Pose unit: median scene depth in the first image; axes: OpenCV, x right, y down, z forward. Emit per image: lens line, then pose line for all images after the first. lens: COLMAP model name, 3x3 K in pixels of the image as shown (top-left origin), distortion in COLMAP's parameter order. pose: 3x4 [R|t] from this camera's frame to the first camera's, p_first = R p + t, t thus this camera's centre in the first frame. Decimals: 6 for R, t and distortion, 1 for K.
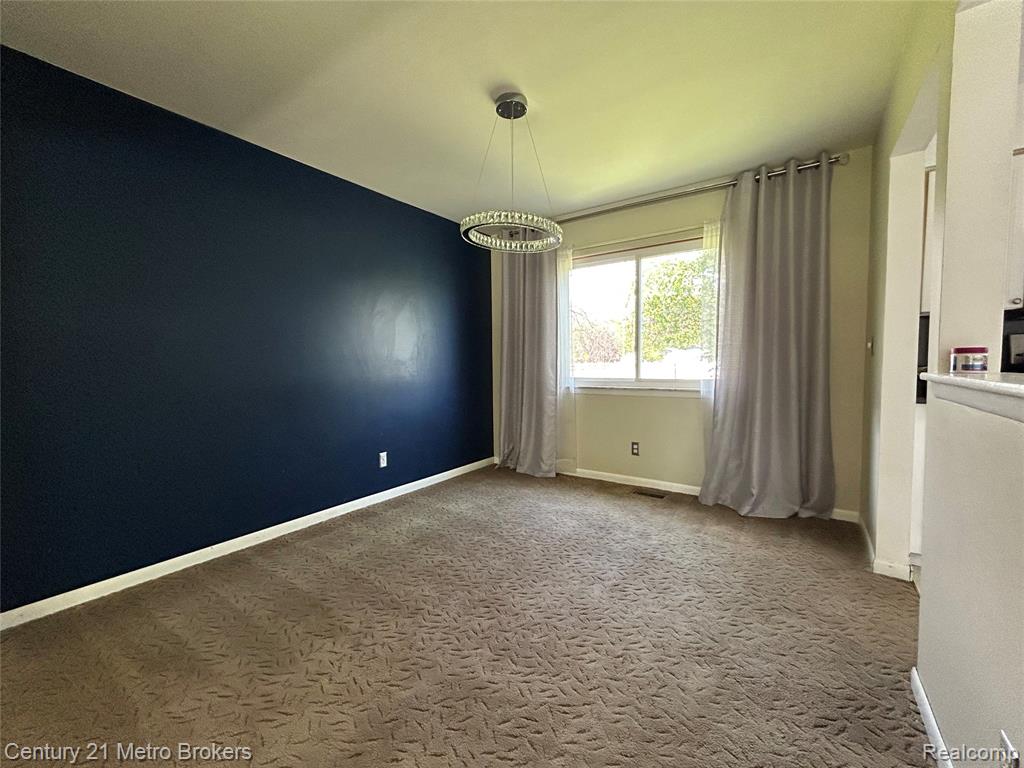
lens RADIAL K [[414.5, 0, 512.0], [0, 414.5, 384.0], [0, 0, 1]] dist [0.001109, -0.000009]
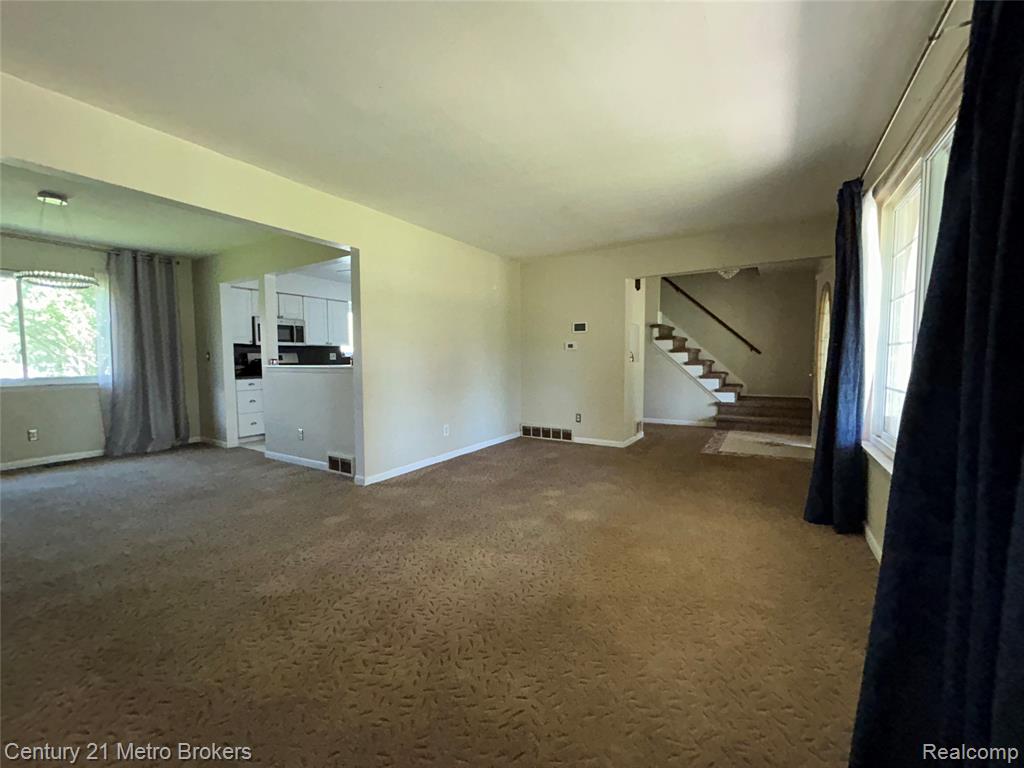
lens RADIAL K [[414.5, 0, 512.0], [0, 414.5, 384.0], [0, 0, 1]] dist [0.001109, -0.000009]
pose [[-0.065669, -0.058091, 0.996149, -1.085833], [0.046857, 0.997023, 0.061231, -0.004005], [-0.996741, 0.050698, -0.062751, -0.357293]]
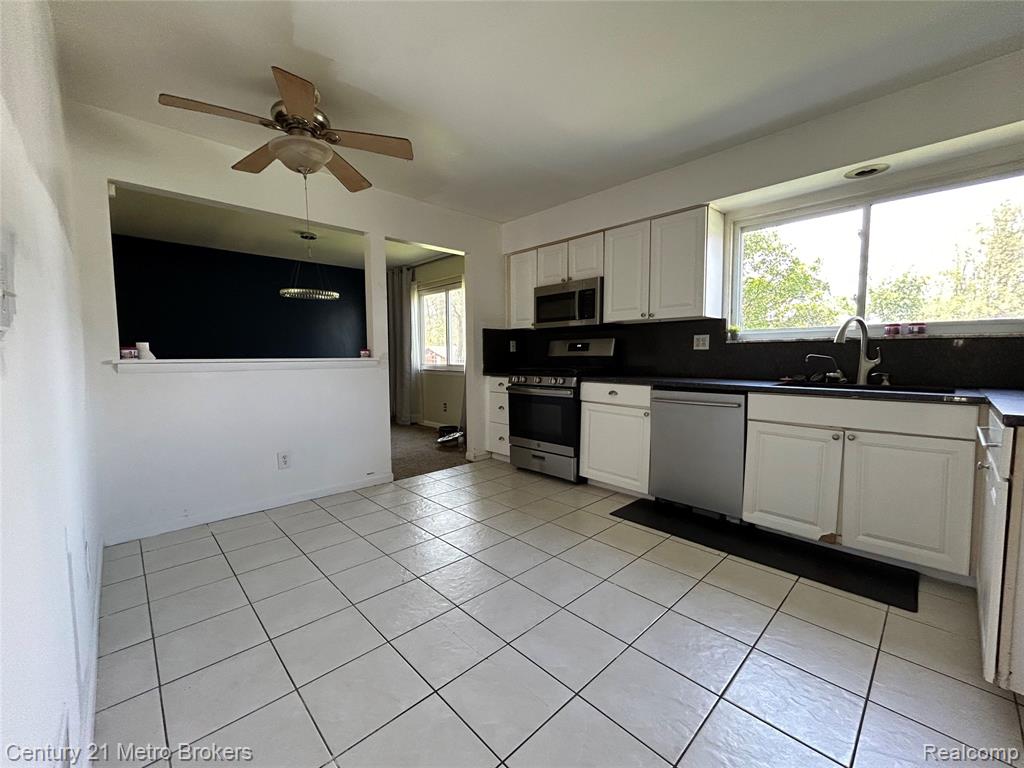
lens RADIAL K [[414.5, 0, 512.0], [0, 414.5, 384.0], [0, 0, 1]] dist [0.001109, -0.000009]
pose [[0.980375, 0.017235, -0.196389, 0.958153], [-0.011899, 0.999528, 0.028319, 0.015741], [0.196785, -0.025426, 0.980117, -0.602750]]
